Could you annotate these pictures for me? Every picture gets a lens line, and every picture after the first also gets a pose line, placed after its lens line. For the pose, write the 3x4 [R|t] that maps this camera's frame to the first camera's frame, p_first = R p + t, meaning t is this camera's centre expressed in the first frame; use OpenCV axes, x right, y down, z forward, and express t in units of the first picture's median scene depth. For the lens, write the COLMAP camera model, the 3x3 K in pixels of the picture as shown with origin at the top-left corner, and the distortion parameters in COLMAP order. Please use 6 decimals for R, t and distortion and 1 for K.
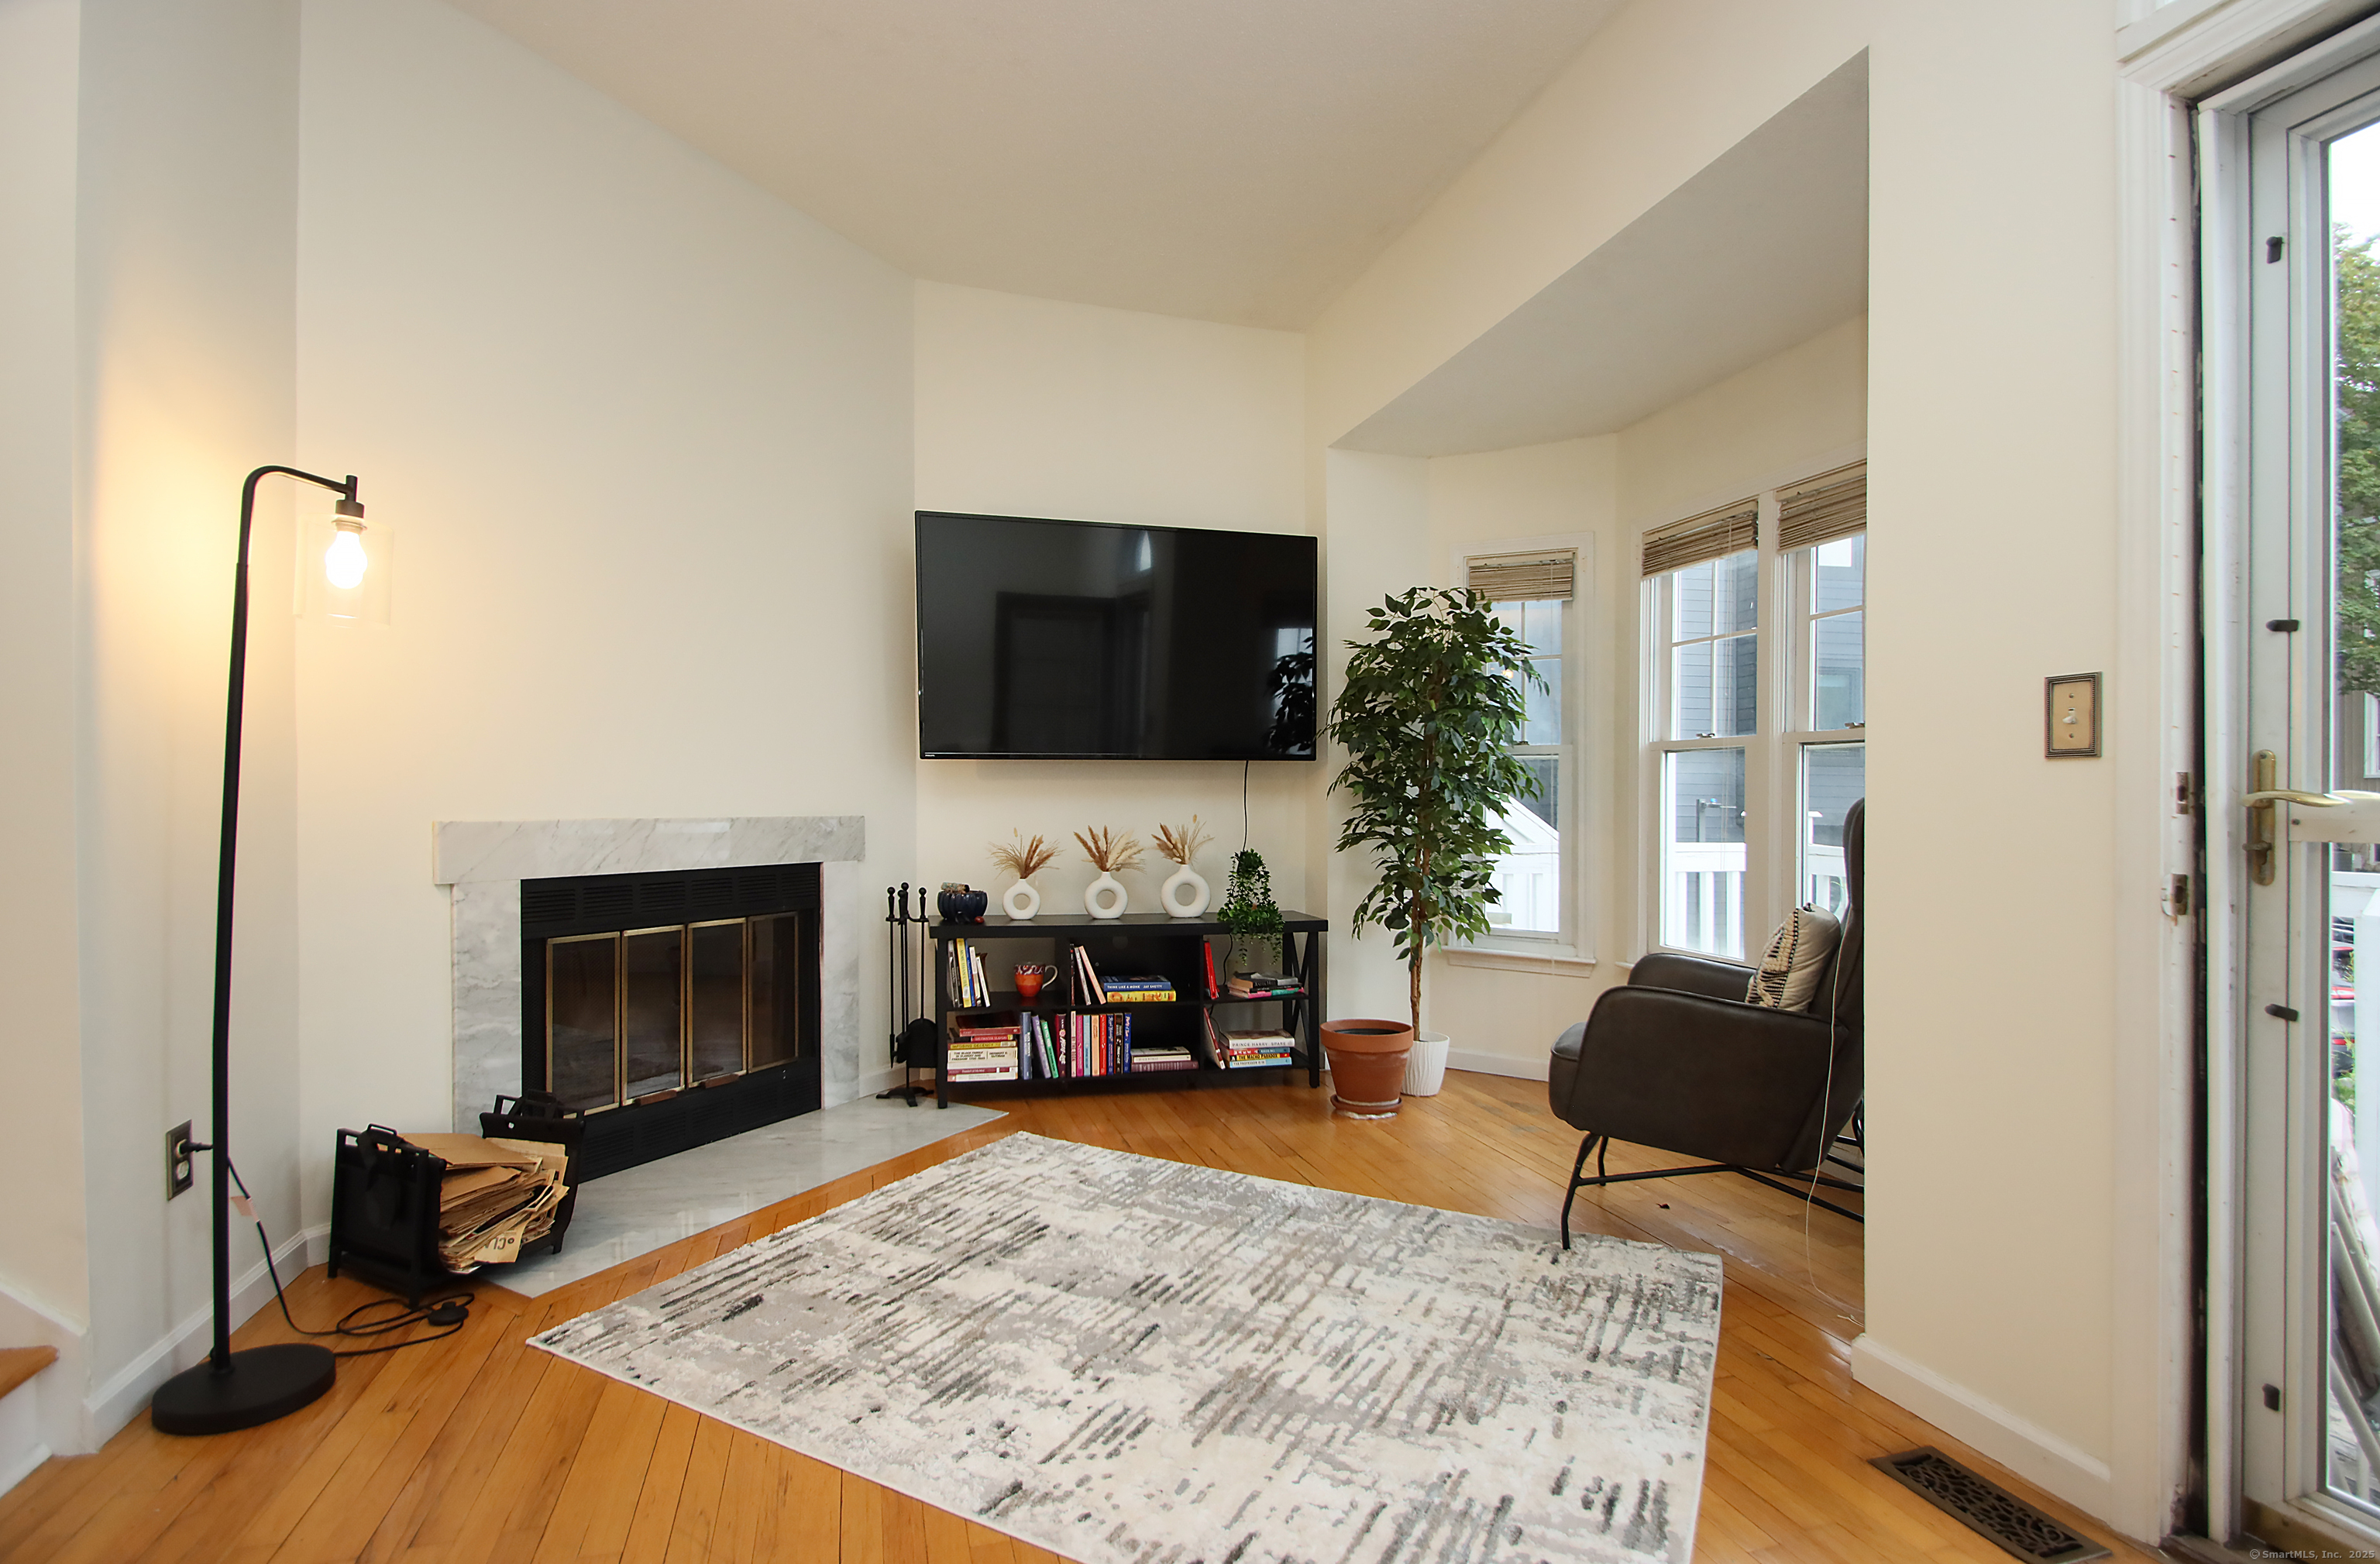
lens RADIAL K [[1125.3, 0, 1181.4], [0, 1125.3, 798.3], [0, 0, 1]] dist [0.010838, -0.014671]
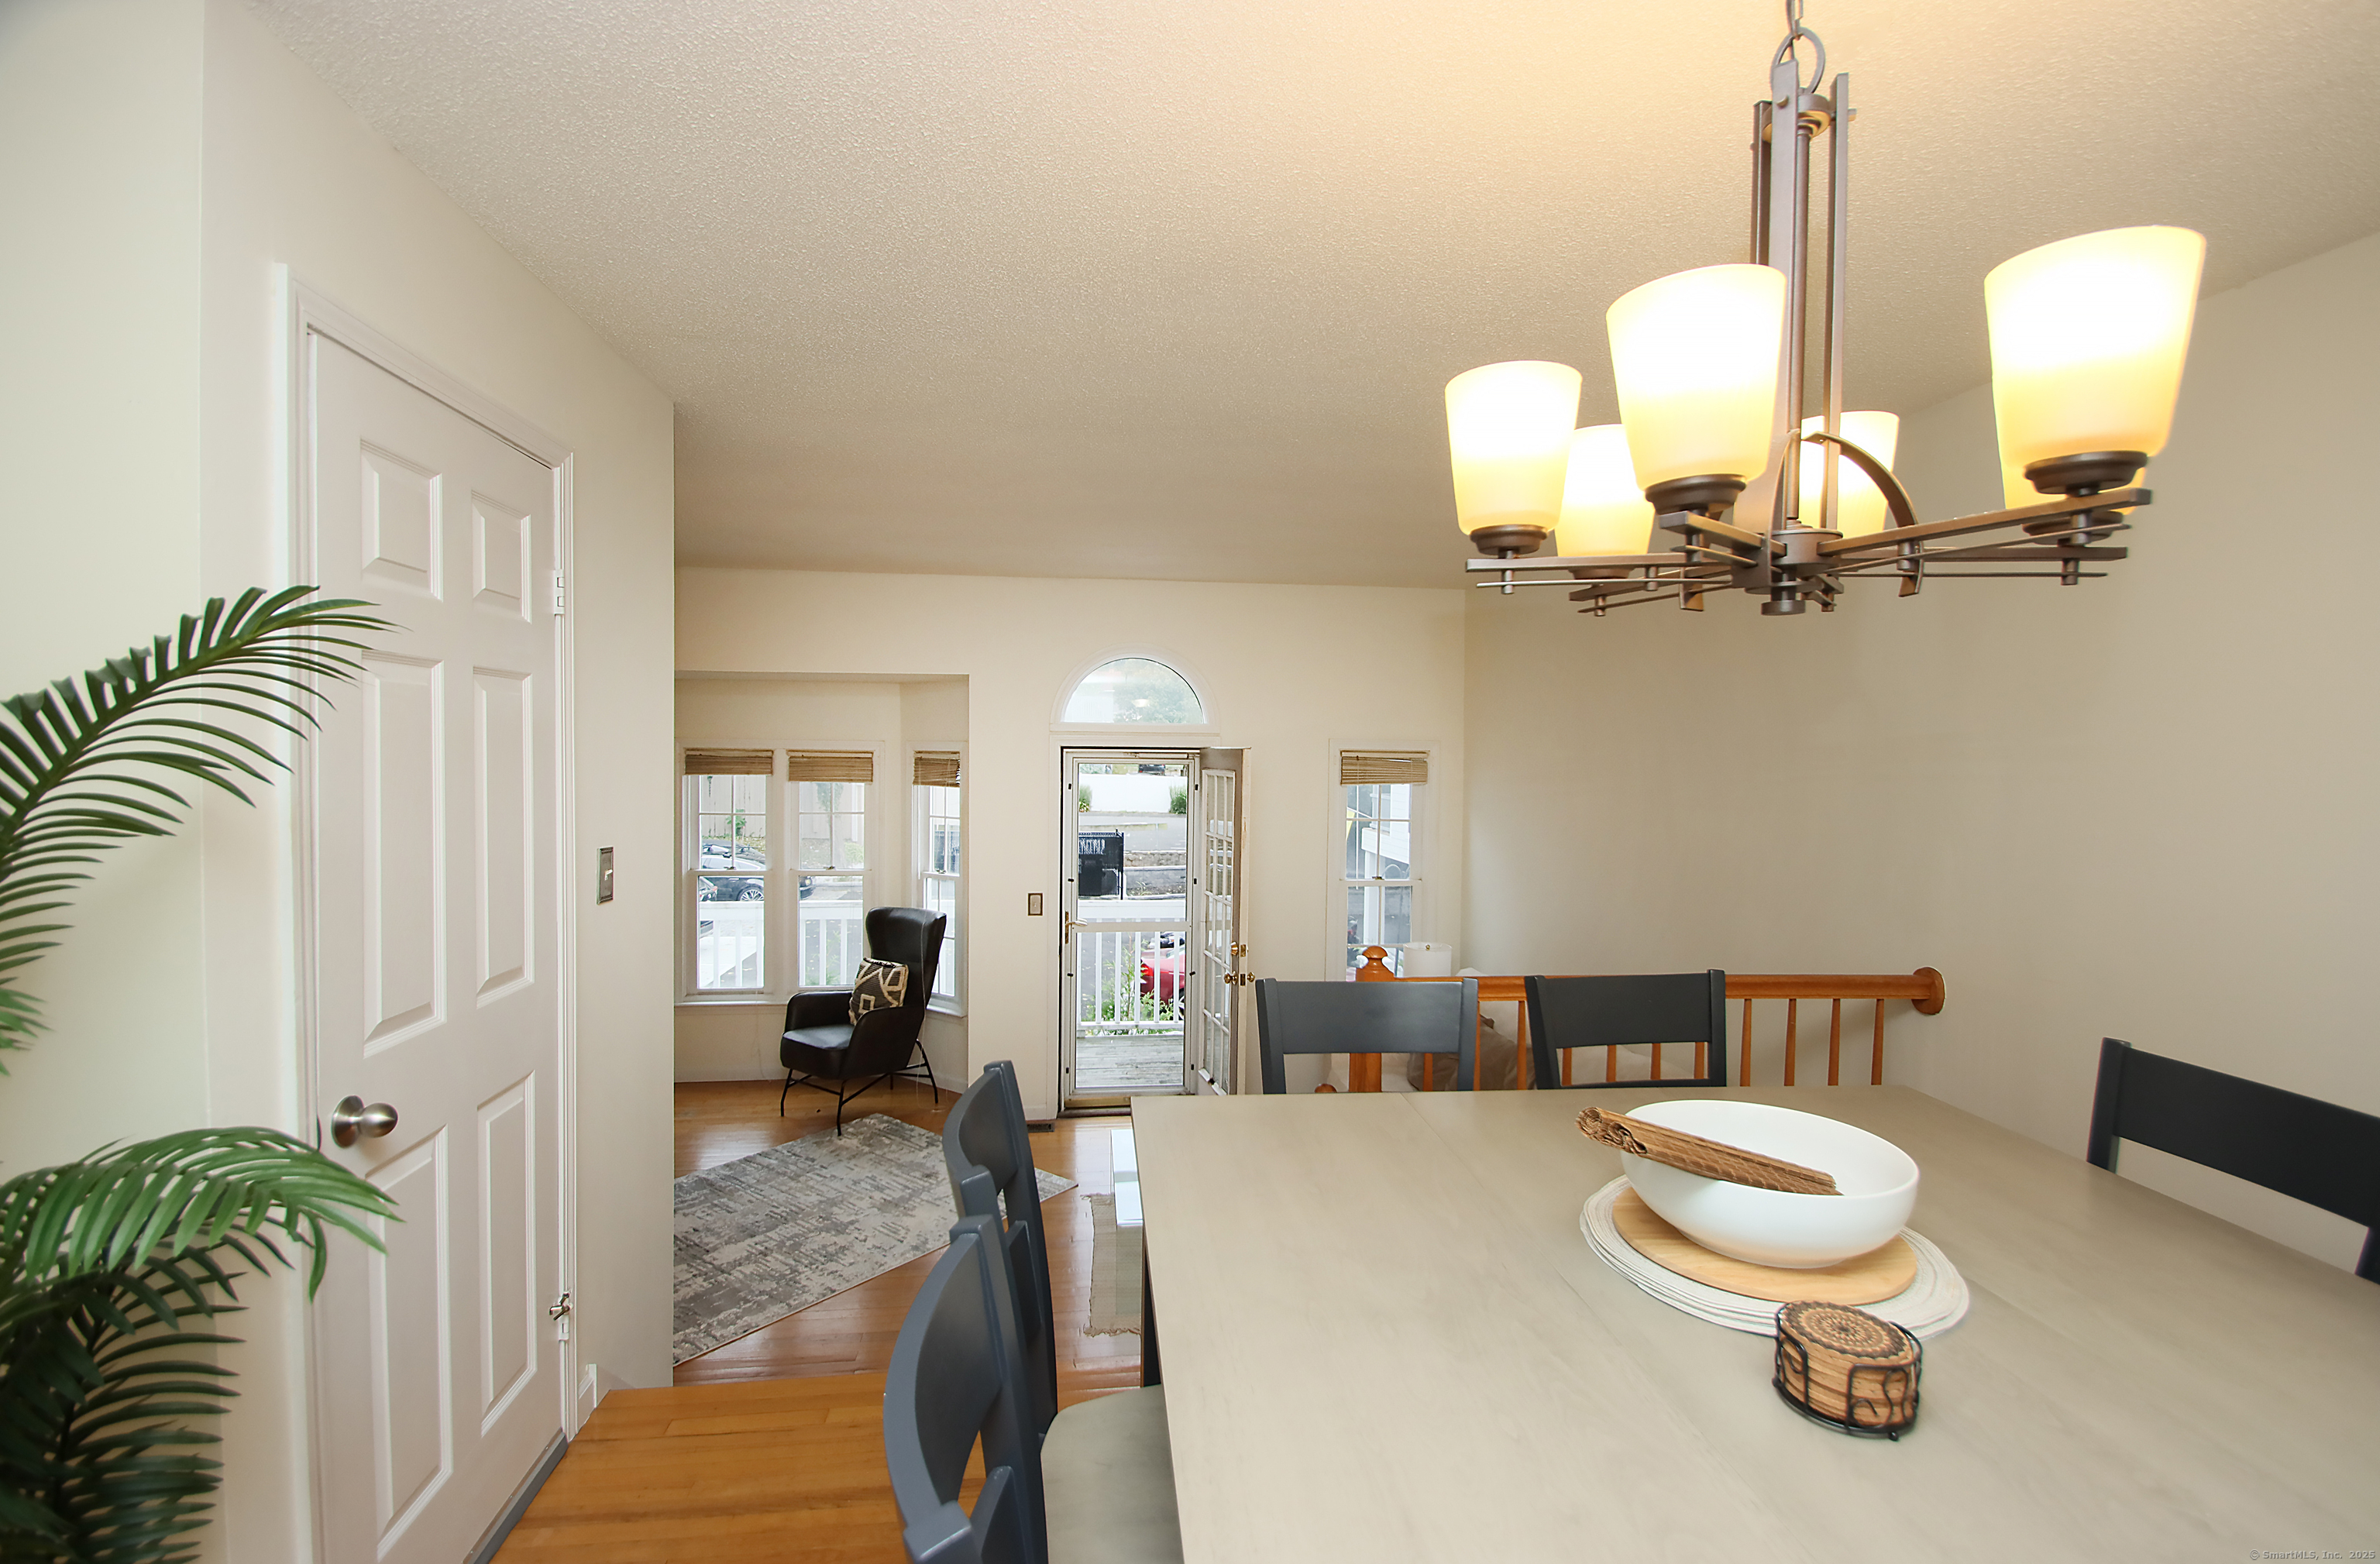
lens RADIAL K [[1125.3, 0, 1167.7], [0, 1125.3, 812.2], [0, 0, 1]] dist [0.010838, -0.014671]
pose [[0.226594, -0.094437, 0.969400, -1.465874], [0.026449, 0.995518, 0.090799, -0.380828], [-0.973630, 0.005065, 0.228076, -0.127114]]
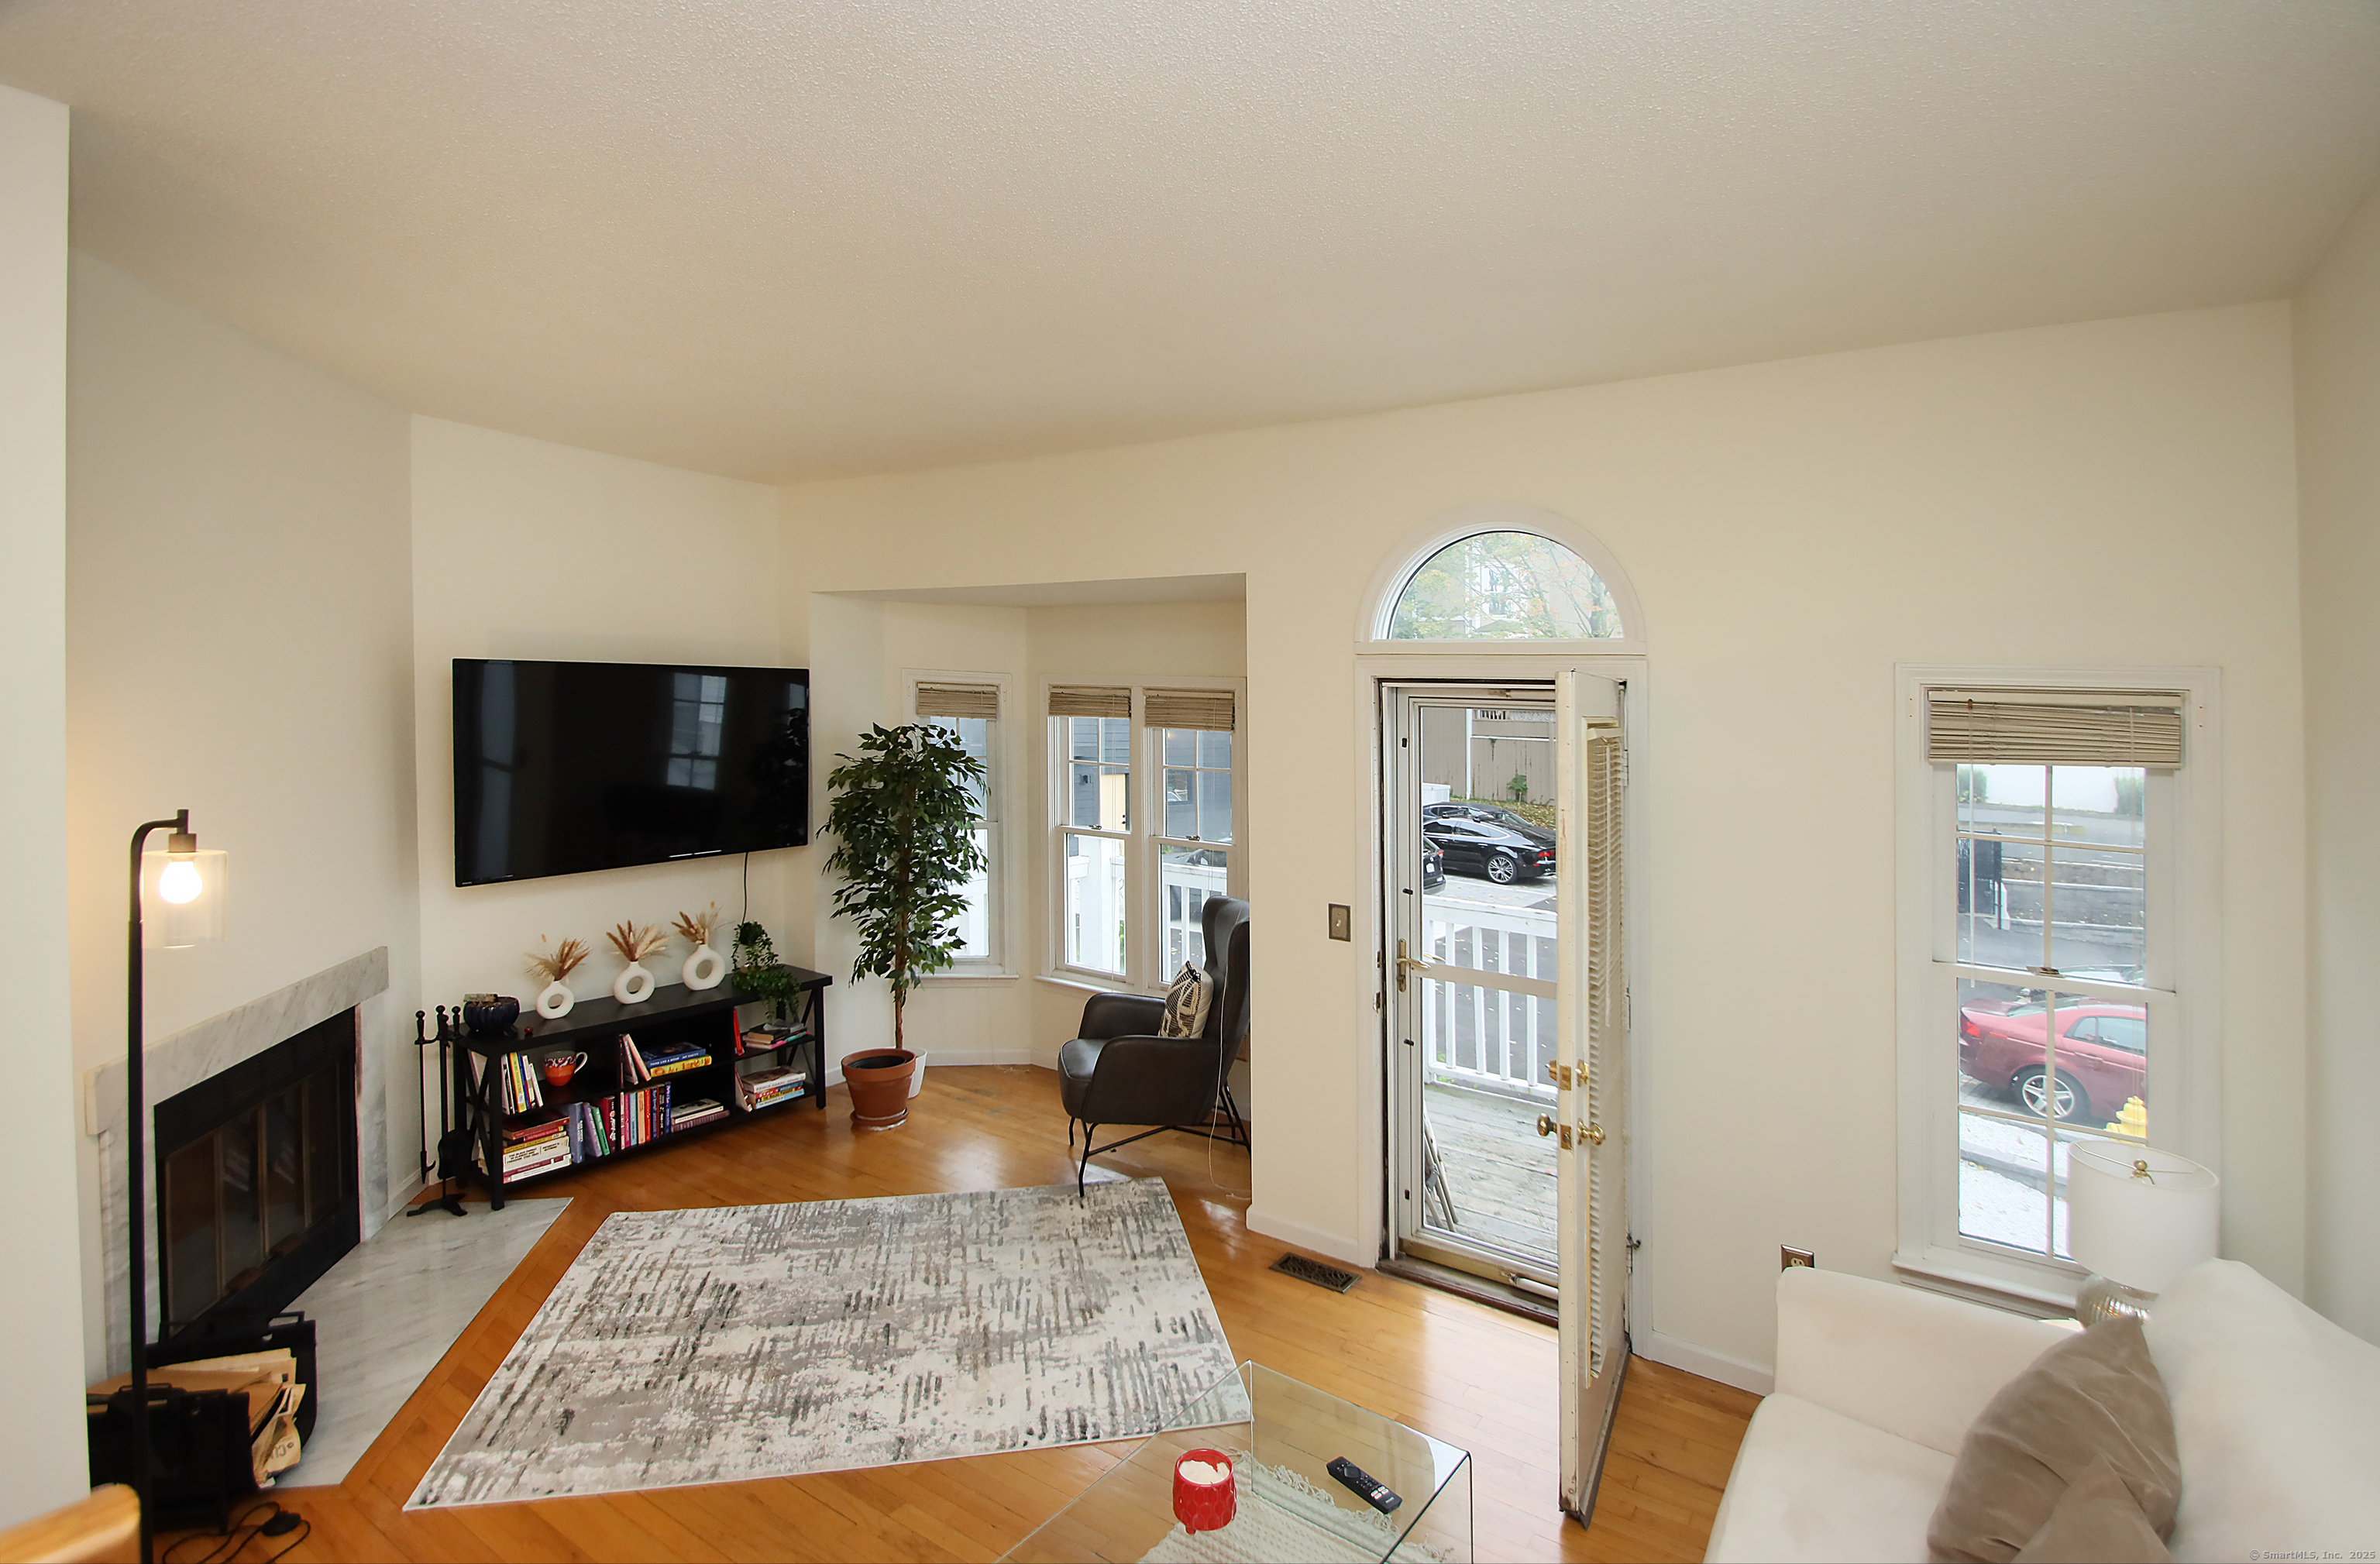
lens RADIAL K [[1125.3, 0, 1143.7], [0, 1125.3, 717.0], [0, 0, 1]] dist [0.010838, -0.014671]
pose [[0.805187, -0.023964, 0.592536, -0.495306], [0.016452, 0.999701, 0.018075, -0.299795], [-0.592792, -0.004806, 0.805341, -0.346091]]
